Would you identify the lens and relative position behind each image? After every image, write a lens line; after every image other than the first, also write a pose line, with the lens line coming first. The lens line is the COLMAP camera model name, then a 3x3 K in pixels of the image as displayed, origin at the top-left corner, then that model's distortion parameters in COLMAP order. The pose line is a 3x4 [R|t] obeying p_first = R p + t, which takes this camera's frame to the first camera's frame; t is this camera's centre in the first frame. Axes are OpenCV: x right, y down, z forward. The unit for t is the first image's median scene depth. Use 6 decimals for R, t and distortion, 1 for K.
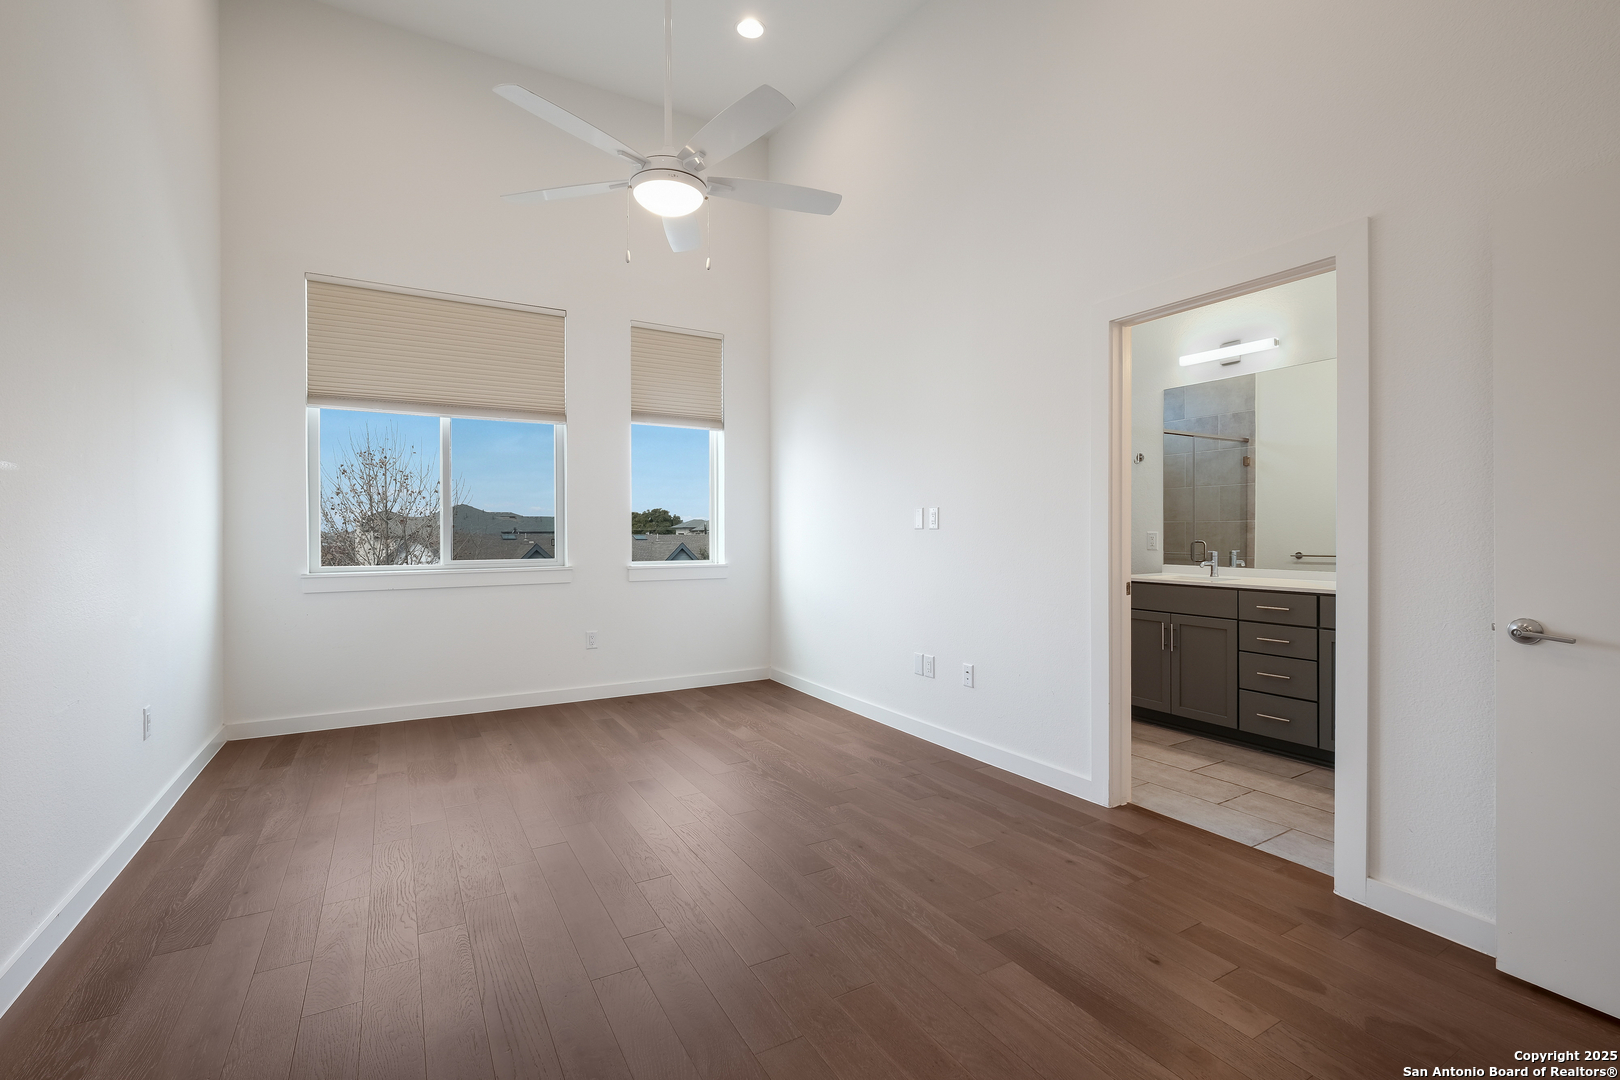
lens RADIAL K [[701.8, 0, 810.0], [0, 701.8, 540.0], [0, 0, 1]] dist [-0.009819, 0.001027]
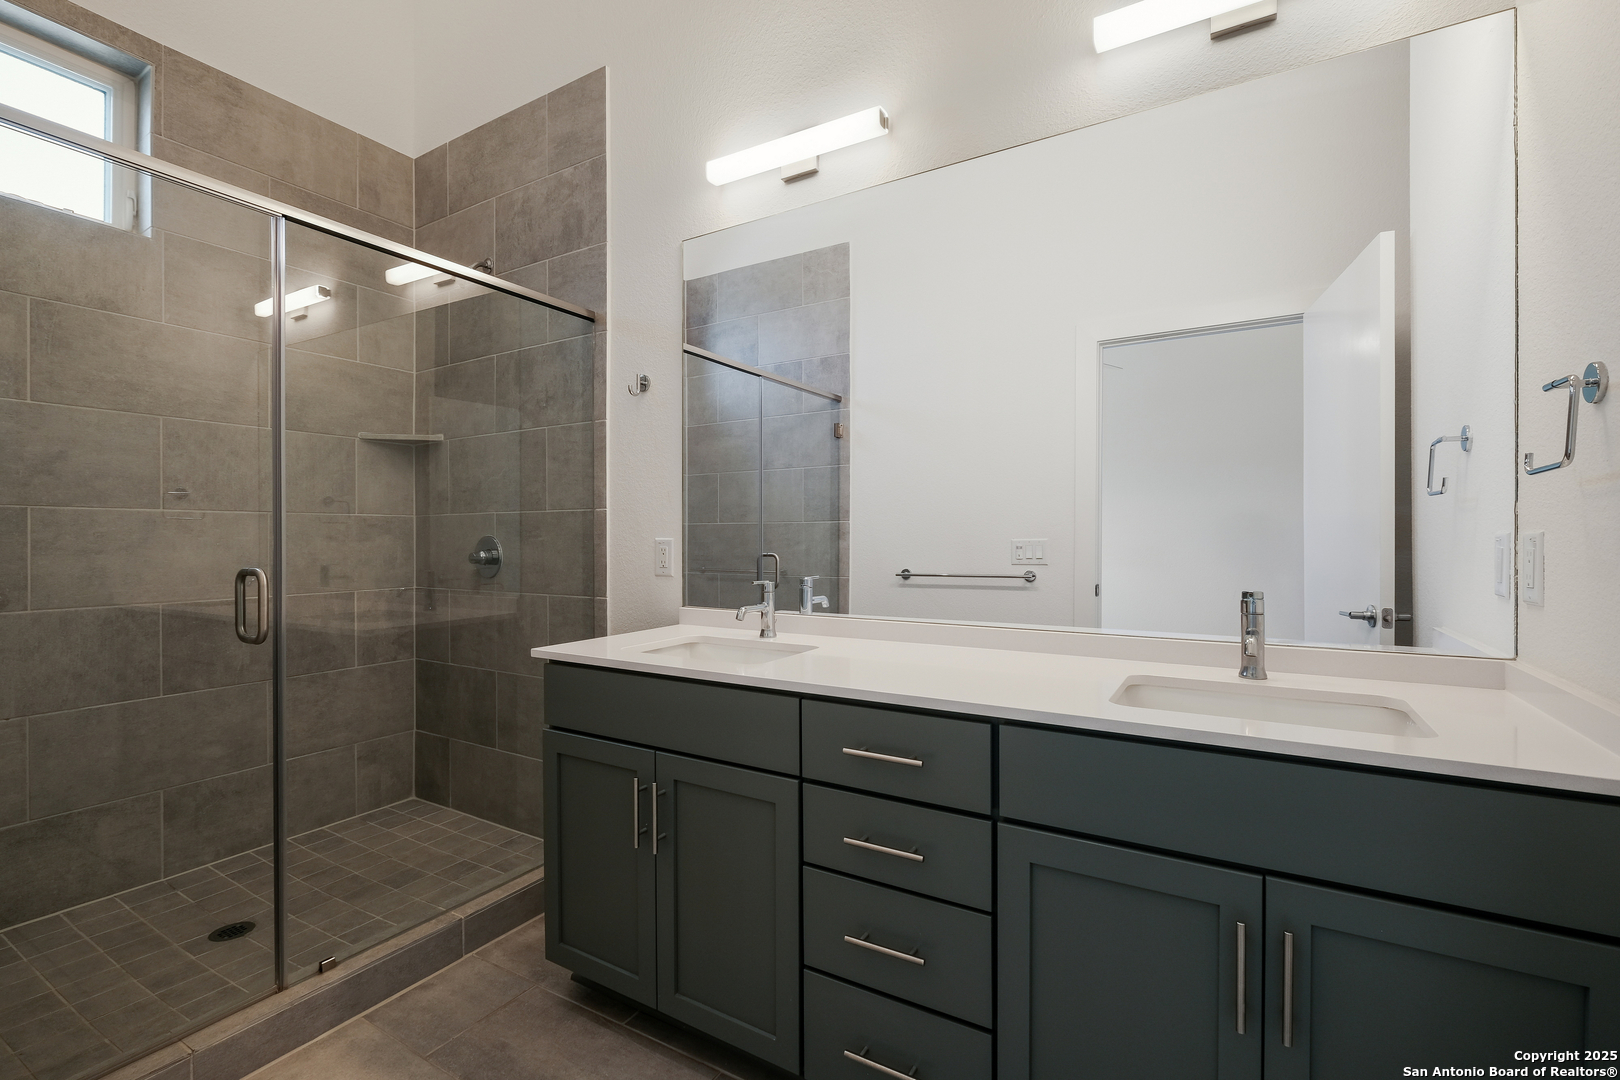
lens RADIAL K [[701.8, 0, 810.0], [0, 701.8, 540.0], [0, 0, 1]] dist [-0.009819, 0.001027]
pose [[0.876320, 0.002837, 0.481720, 0.286186], [0.001002, 0.999970, -0.007710, -0.005313], [-0.481728, 0.007239, 0.876291, 0.439786]]
